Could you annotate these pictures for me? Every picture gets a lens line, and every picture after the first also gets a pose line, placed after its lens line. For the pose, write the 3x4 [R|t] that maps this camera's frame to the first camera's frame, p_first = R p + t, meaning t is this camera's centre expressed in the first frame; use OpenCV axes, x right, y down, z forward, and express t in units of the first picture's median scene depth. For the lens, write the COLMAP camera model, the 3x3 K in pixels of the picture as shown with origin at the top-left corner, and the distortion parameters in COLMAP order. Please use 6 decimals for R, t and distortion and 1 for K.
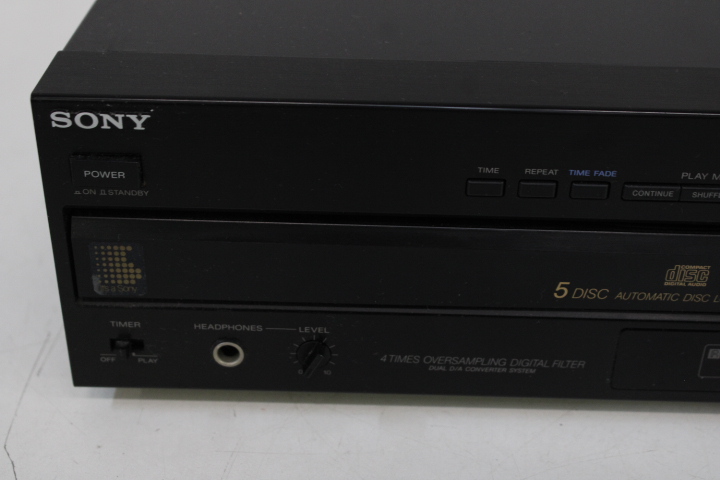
lens RADIAL K [[1181.3, 0, 382.4], [0, 1181.3, 250.9], [0, 0, 1]] dist [-0.049761, 0.000000]
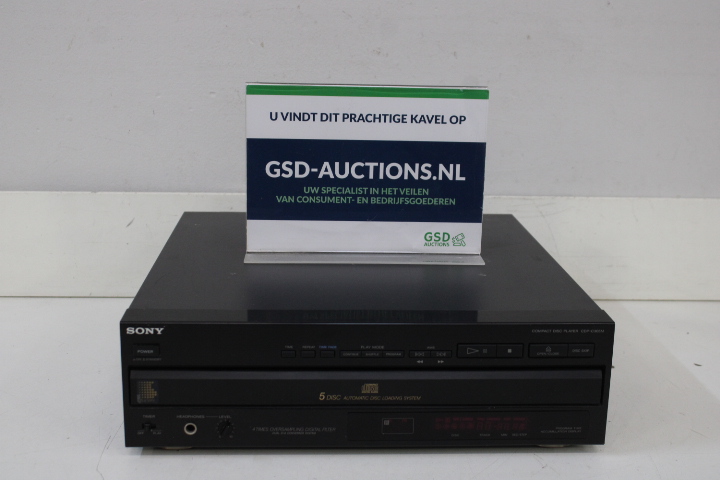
lens RADIAL K [[919.2, 0, 361.3], [0, 919.2, 229.4], [0, 0, 1]] dist [-0.035553, 0.000000]
pose [[0.998345, -0.017643, 0.054730, 0.129647], [0.032788, 0.956545, -0.289736, 0.257793], [-0.047239, 0.291051, 0.955540, -0.976868]]
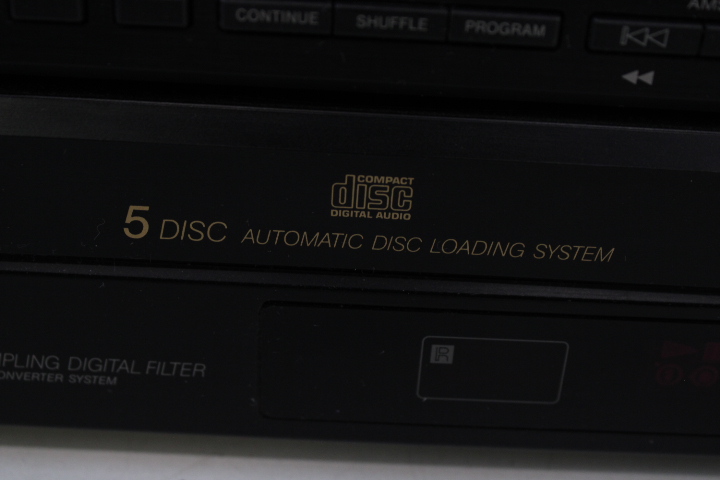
lens RADIAL K [[1237.7, 0, 368.5], [0, 1237.7, 235.2], [0, 0, 1]] dist [-0.067768, 0.000000]
pose [[0.998755, 0.022296, 0.044627, 0.222642], [-0.020027, 0.998515, -0.050666, 0.062514], [-0.045691, 0.049709, 0.997718, 0.434008]]
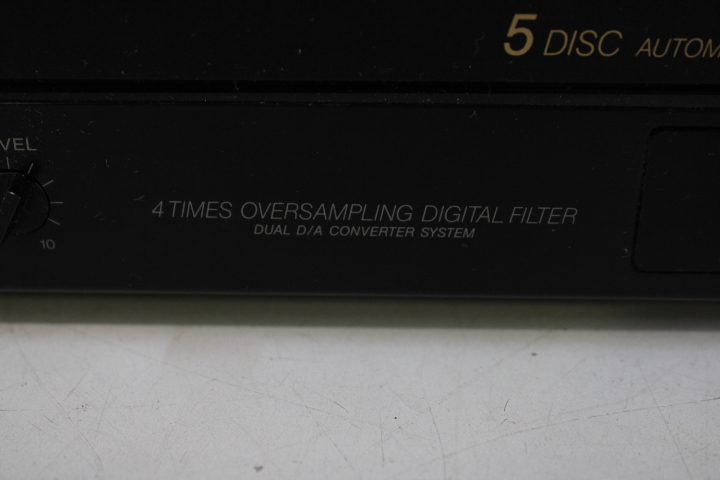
lens RADIAL K [[1237.7, 0, 358.9], [0, 1237.7, 209.8], [0, 0, 1]] dist [-0.067768, 0.000000]
pose [[0.999765, -0.016007, -0.014593, 0.091664], [0.014843, 0.996946, -0.076675, 0.132871], [0.015775, 0.076440, 0.996949, 0.505149]]
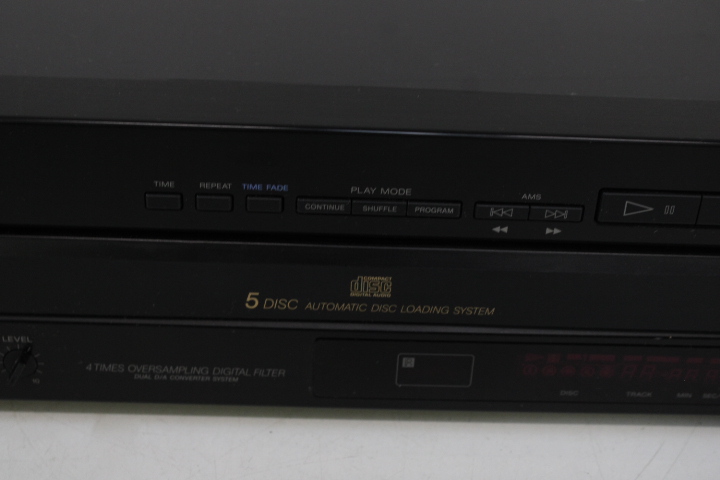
lens RADIAL K [[1181.3, 0, 364.4], [0, 1181.3, 244.3], [0, 0, 1]] dist [-0.049761, 0.000000]
pose [[0.998658, 0.002571, 0.051719, 0.189918], [-0.001369, 0.999729, -0.023259, 0.007591], [-0.051765, 0.023157, 0.998391, -0.039579]]
